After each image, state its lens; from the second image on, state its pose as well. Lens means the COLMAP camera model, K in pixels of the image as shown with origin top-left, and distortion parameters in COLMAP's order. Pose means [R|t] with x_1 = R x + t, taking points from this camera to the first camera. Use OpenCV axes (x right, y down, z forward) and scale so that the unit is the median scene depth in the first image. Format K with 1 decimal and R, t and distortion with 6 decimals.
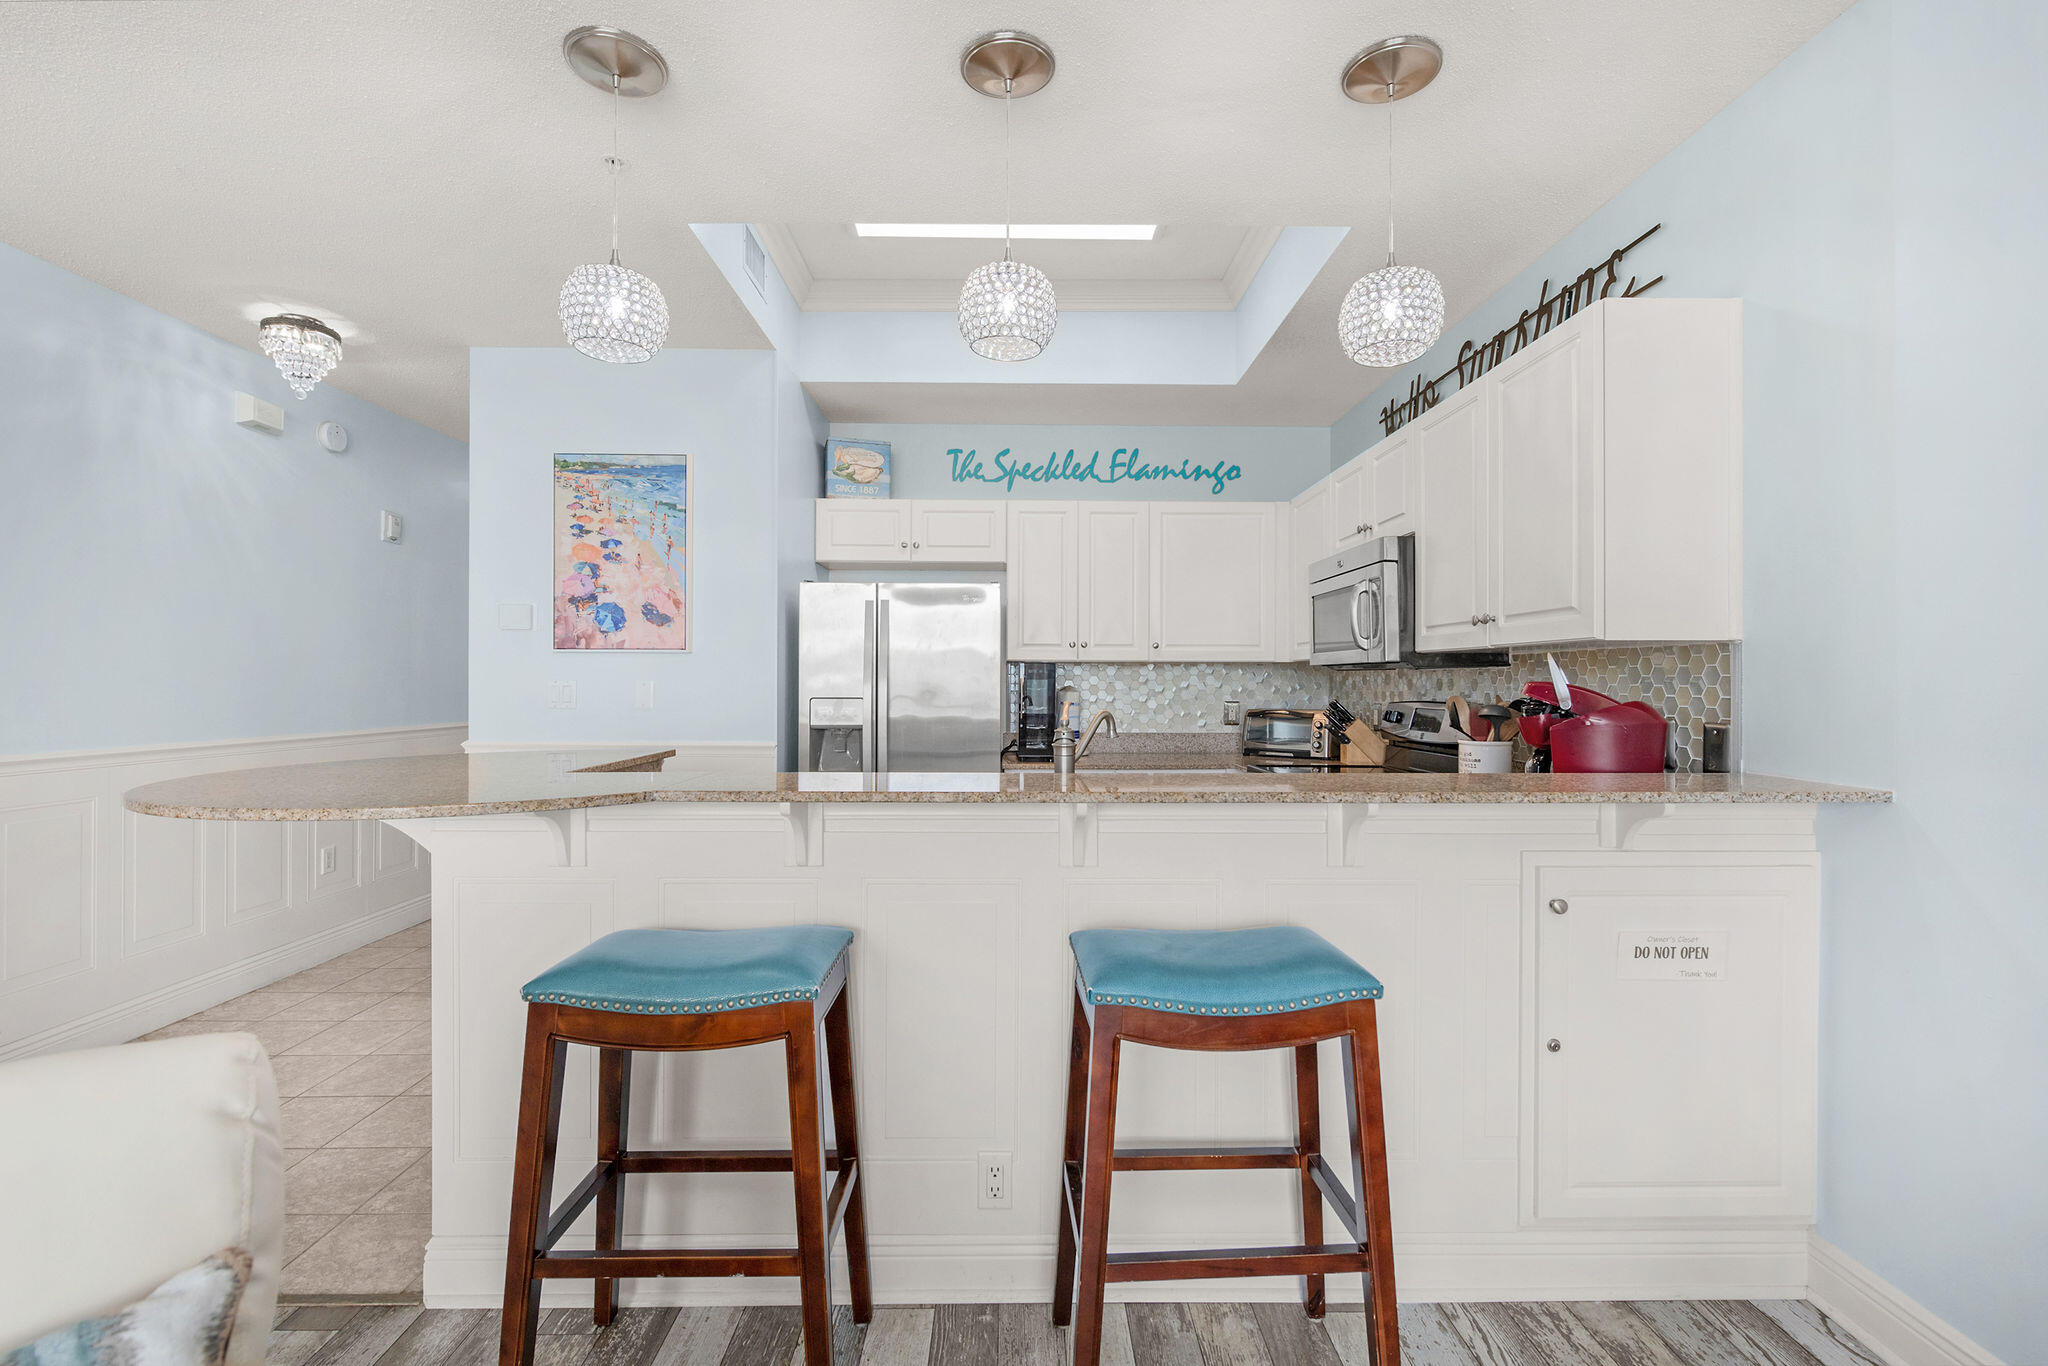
lens RADIAL K [[966.7, 0, 991.4], [0, 966.7, 666.8], [0, 0, 1]] dist [0.014348, -0.000106]
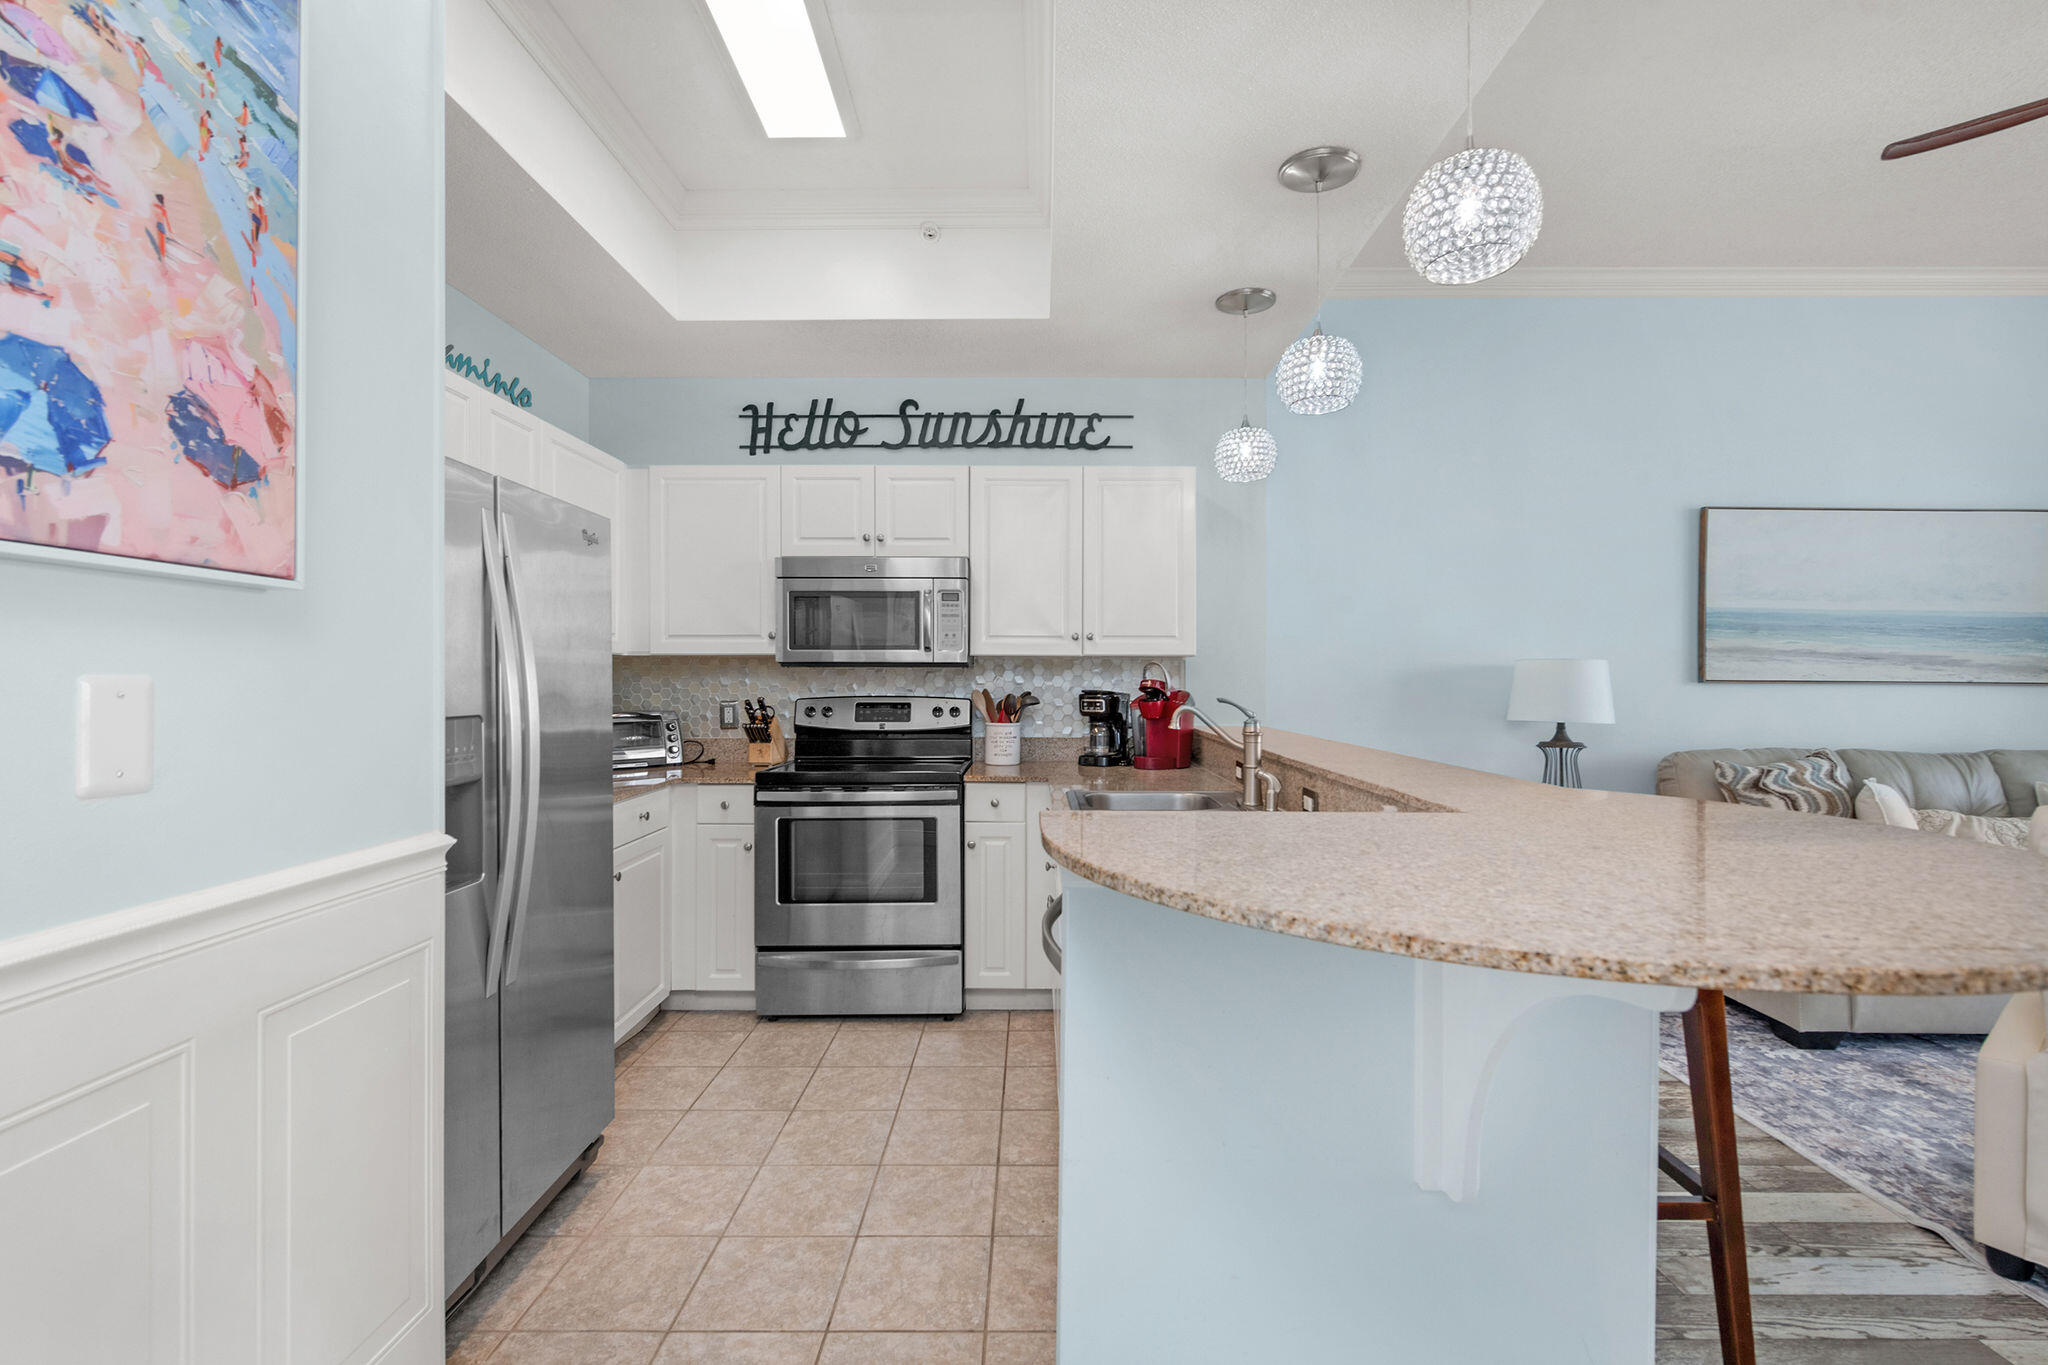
lens RADIAL K [[966.7, 0, 1088.8], [0, 966.7, 677.7], [0, 0, 1]] dist [0.014348, -0.000106]
pose [[-0.082522, -0.000025, 0.996589, -0.532658], [-0.017307, 0.999849, -0.001408, 0.007967], [-0.996439, -0.017364, -0.082510, 0.631988]]
